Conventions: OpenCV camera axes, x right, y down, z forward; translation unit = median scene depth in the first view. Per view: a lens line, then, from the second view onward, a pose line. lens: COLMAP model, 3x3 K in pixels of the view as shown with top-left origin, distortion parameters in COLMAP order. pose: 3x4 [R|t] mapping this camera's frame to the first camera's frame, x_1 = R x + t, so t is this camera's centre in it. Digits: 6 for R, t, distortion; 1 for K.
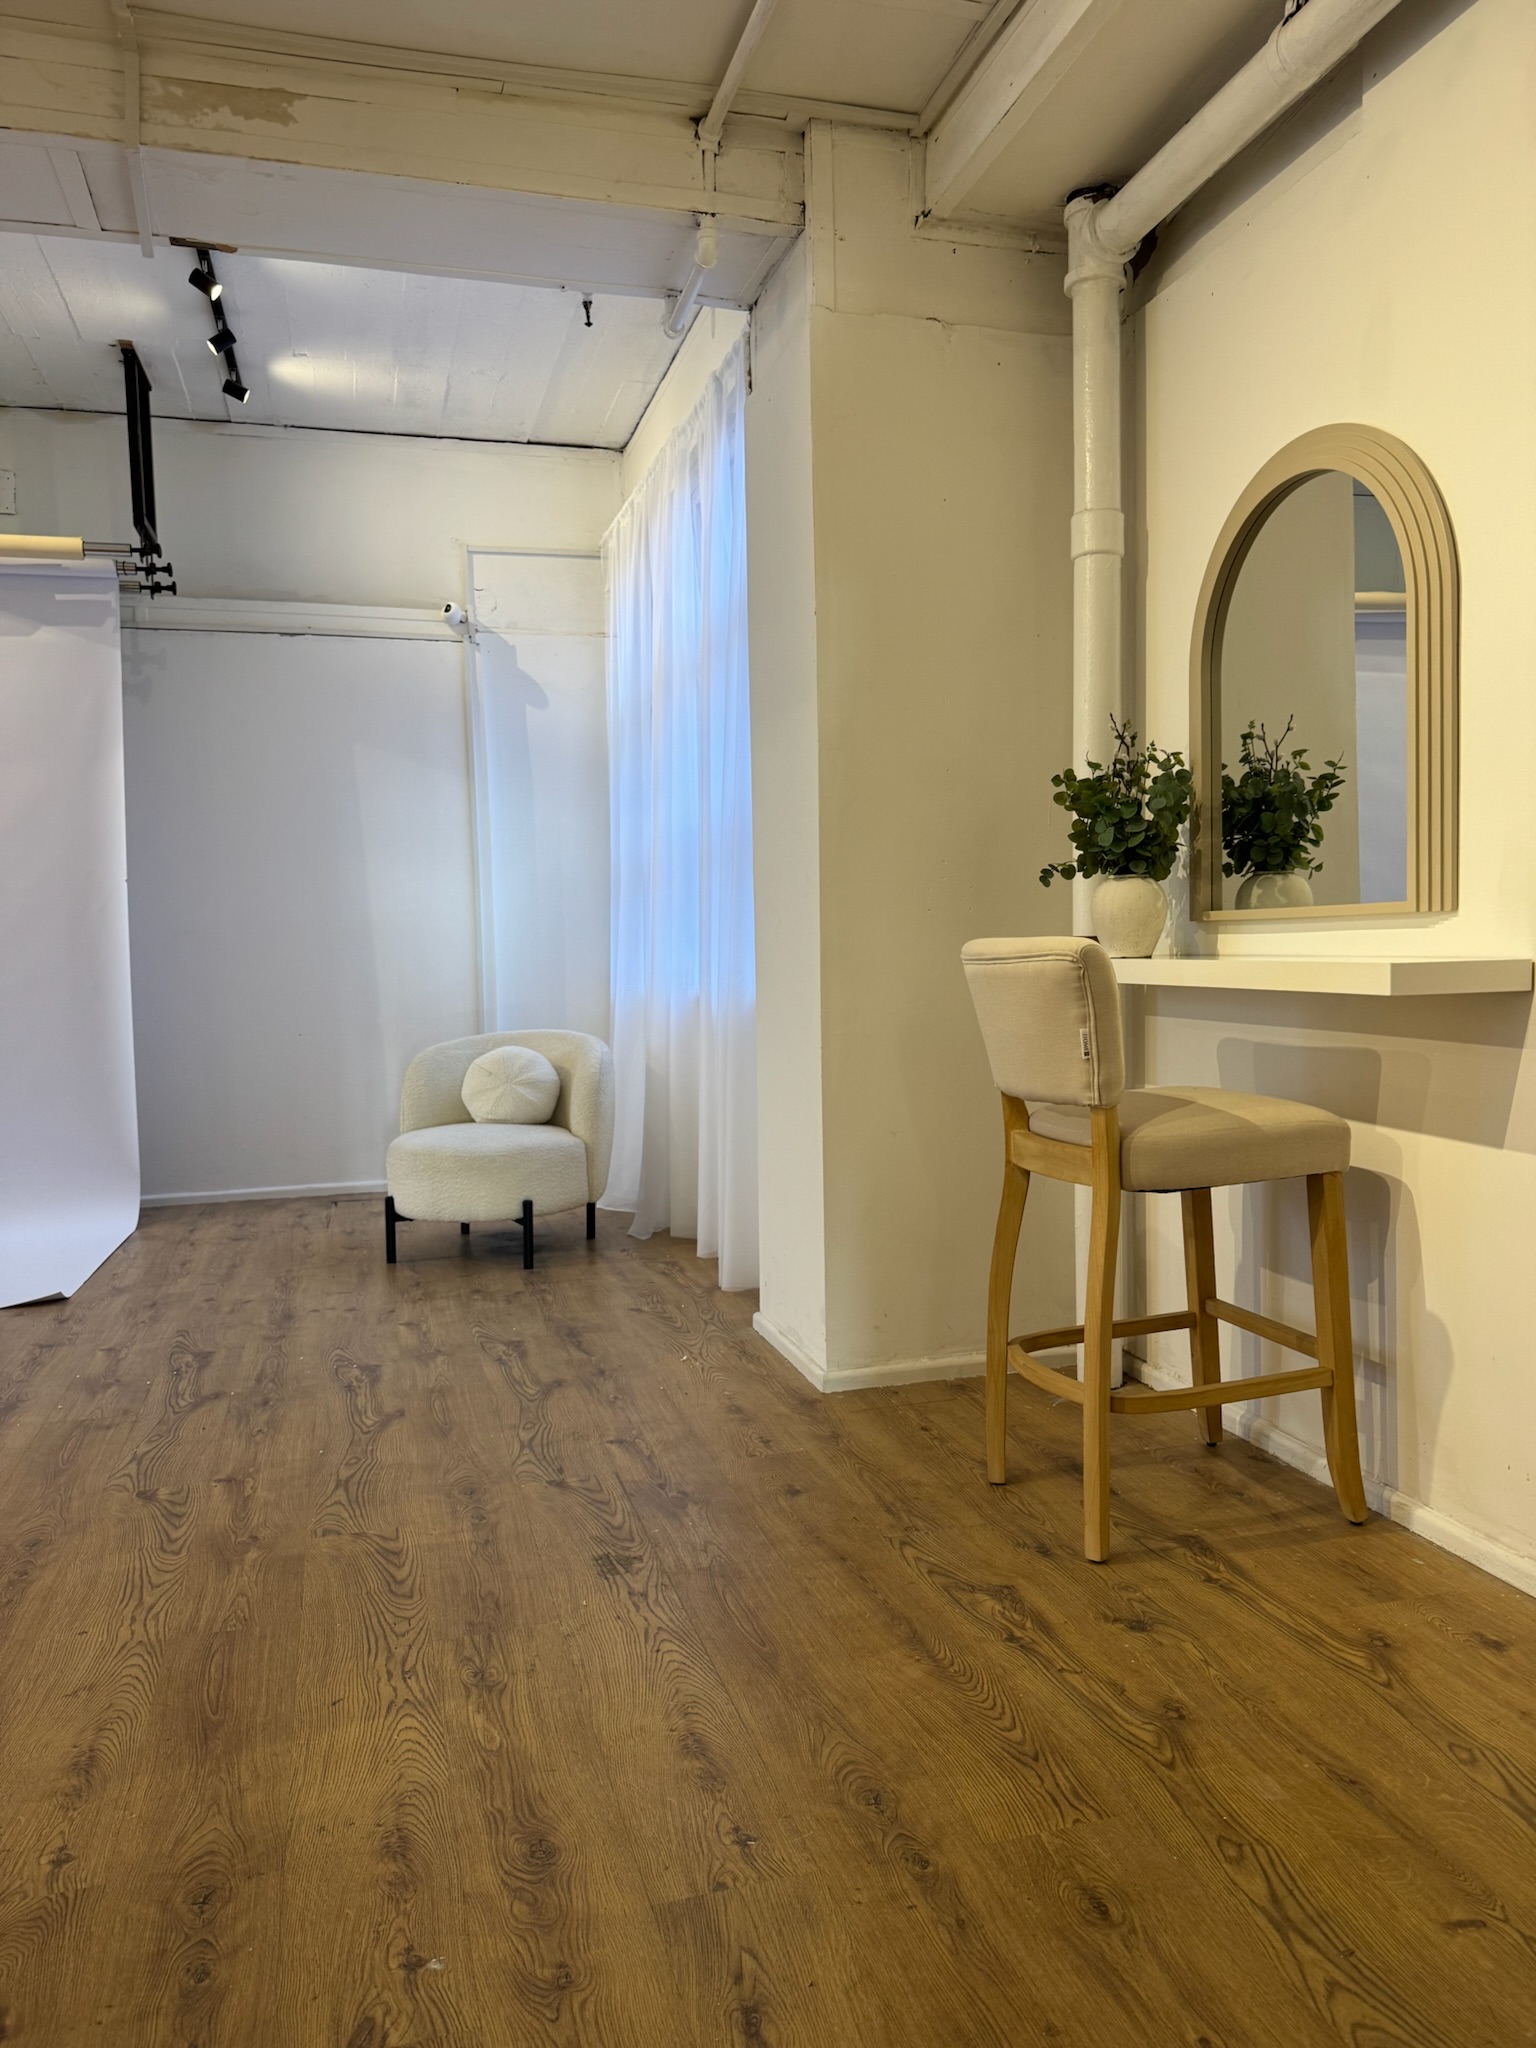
lens RADIAL K [[1410.8, 0, 757.8], [0, 1410.8, 1024.7], [0, 0, 1]] dist [0.034874, -0.065390]
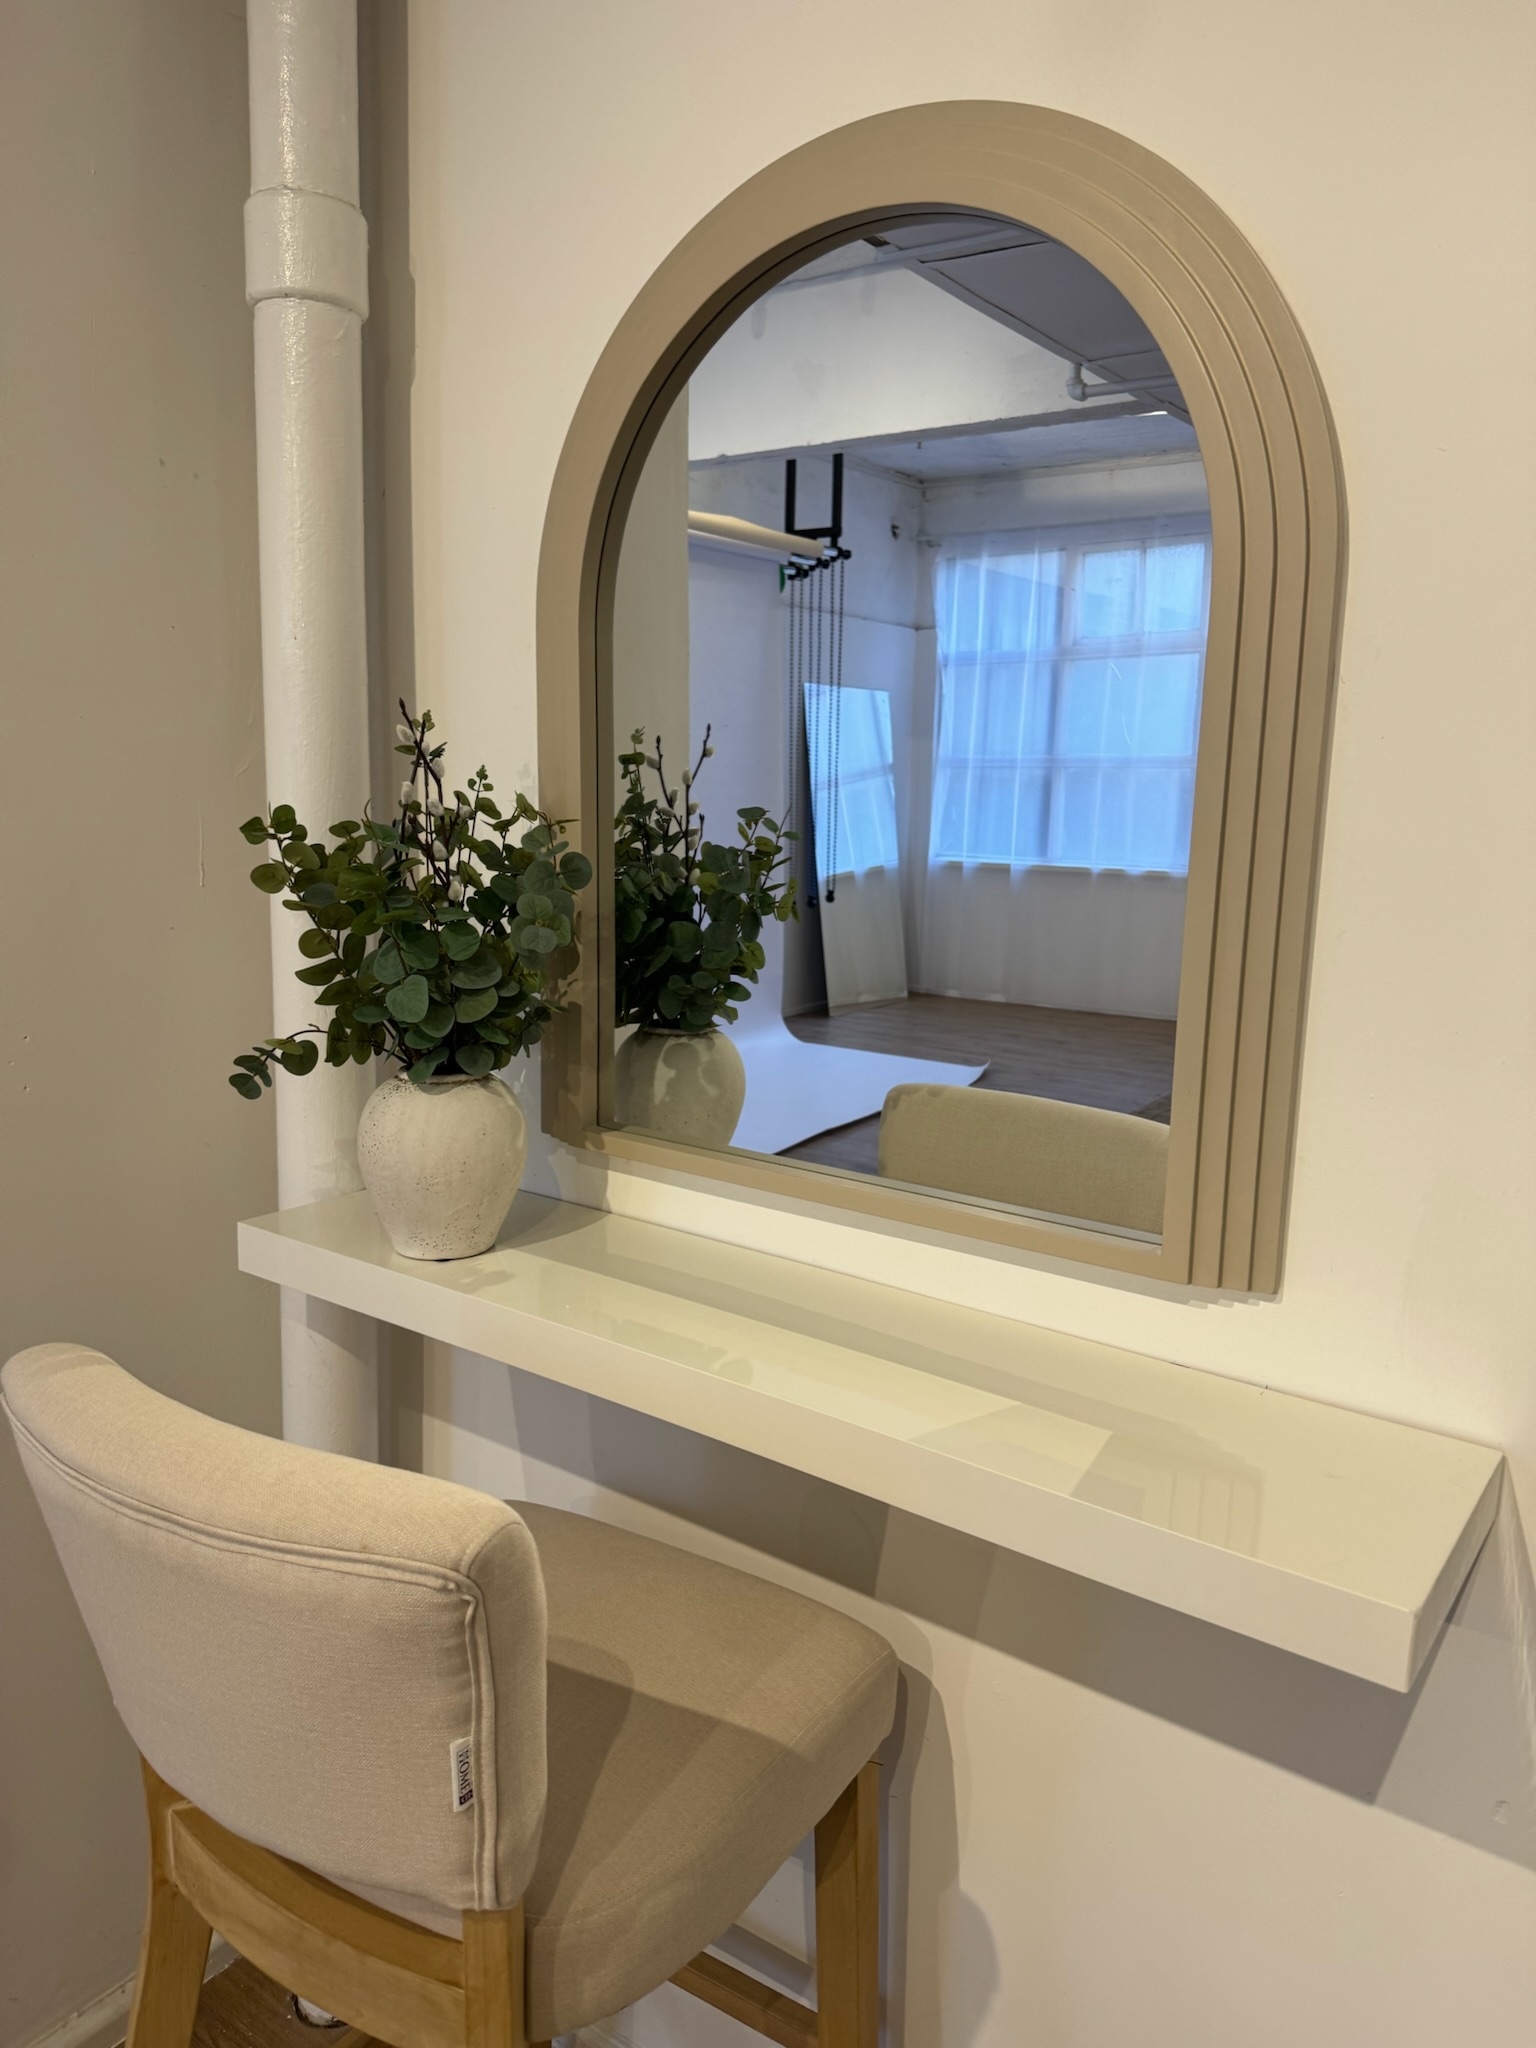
lens RADIAL K [[1495.0, 0, 771.7], [0, 1495.0, 1137.3], [0, 0, 1]] dist [0.124089, -0.130084]
pose [[0.833319, -0.062007, 0.549304, 0.085809], [0.006941, 0.994784, 0.101763, -0.130199], [-0.552749, -0.080988, 0.829403, 0.540453]]
